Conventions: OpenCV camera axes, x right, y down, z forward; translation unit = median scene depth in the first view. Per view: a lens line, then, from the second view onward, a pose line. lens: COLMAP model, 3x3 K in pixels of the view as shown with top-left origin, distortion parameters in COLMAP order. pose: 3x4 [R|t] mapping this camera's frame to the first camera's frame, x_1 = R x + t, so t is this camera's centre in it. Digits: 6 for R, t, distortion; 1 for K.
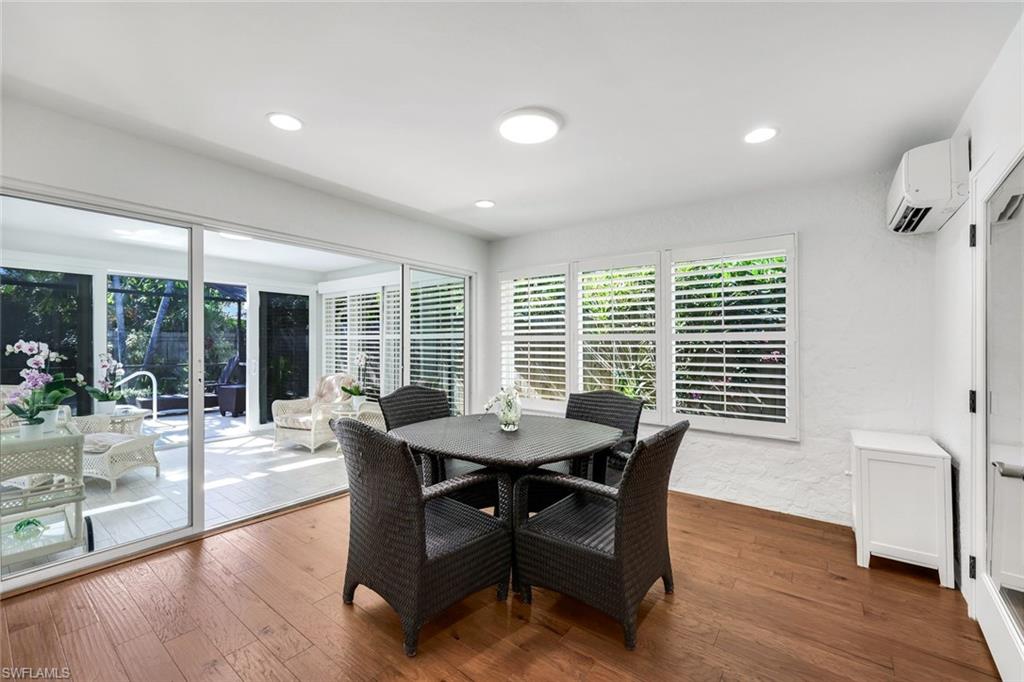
lens RADIAL K [[438.8, 0, 513.6], [0, 438.8, 343.2], [0, 0, 1]] dist [0.001894, 0.000112]
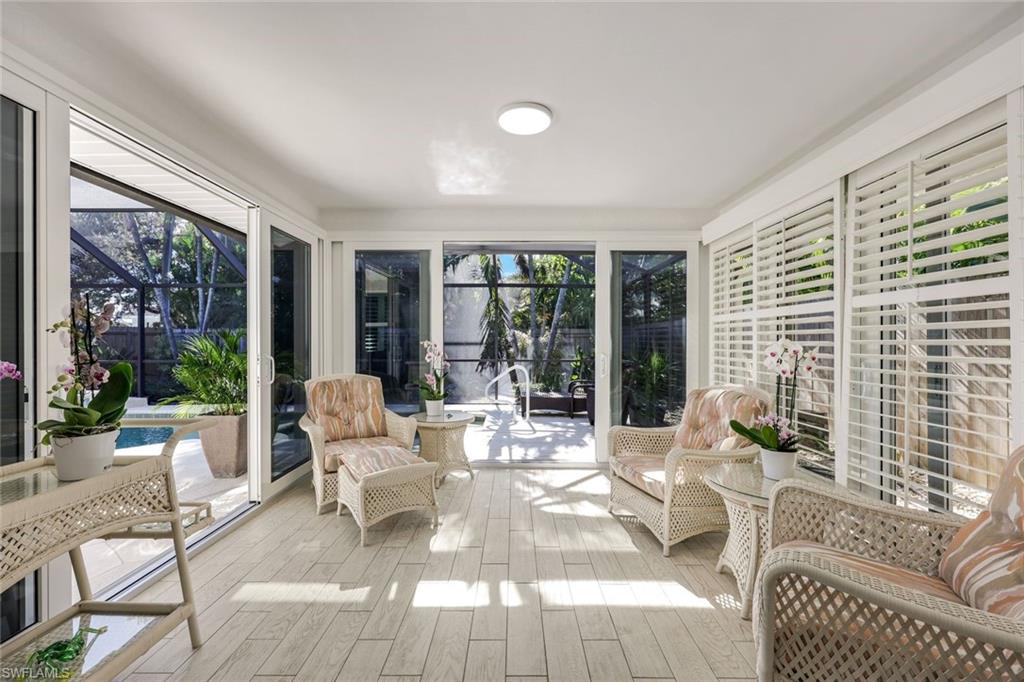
lens RADIAL K [[416.0, 0, 516.3], [0, 416.0, 345.6], [0, 0, 1]] dist [0.001454, -0.000120]
pose [[0.618643, 0.006165, -0.785648, -0.179027], [-0.002026, 0.999978, 0.006251, 0.021412], [0.785669, -0.002275, 0.618643, 0.513953]]
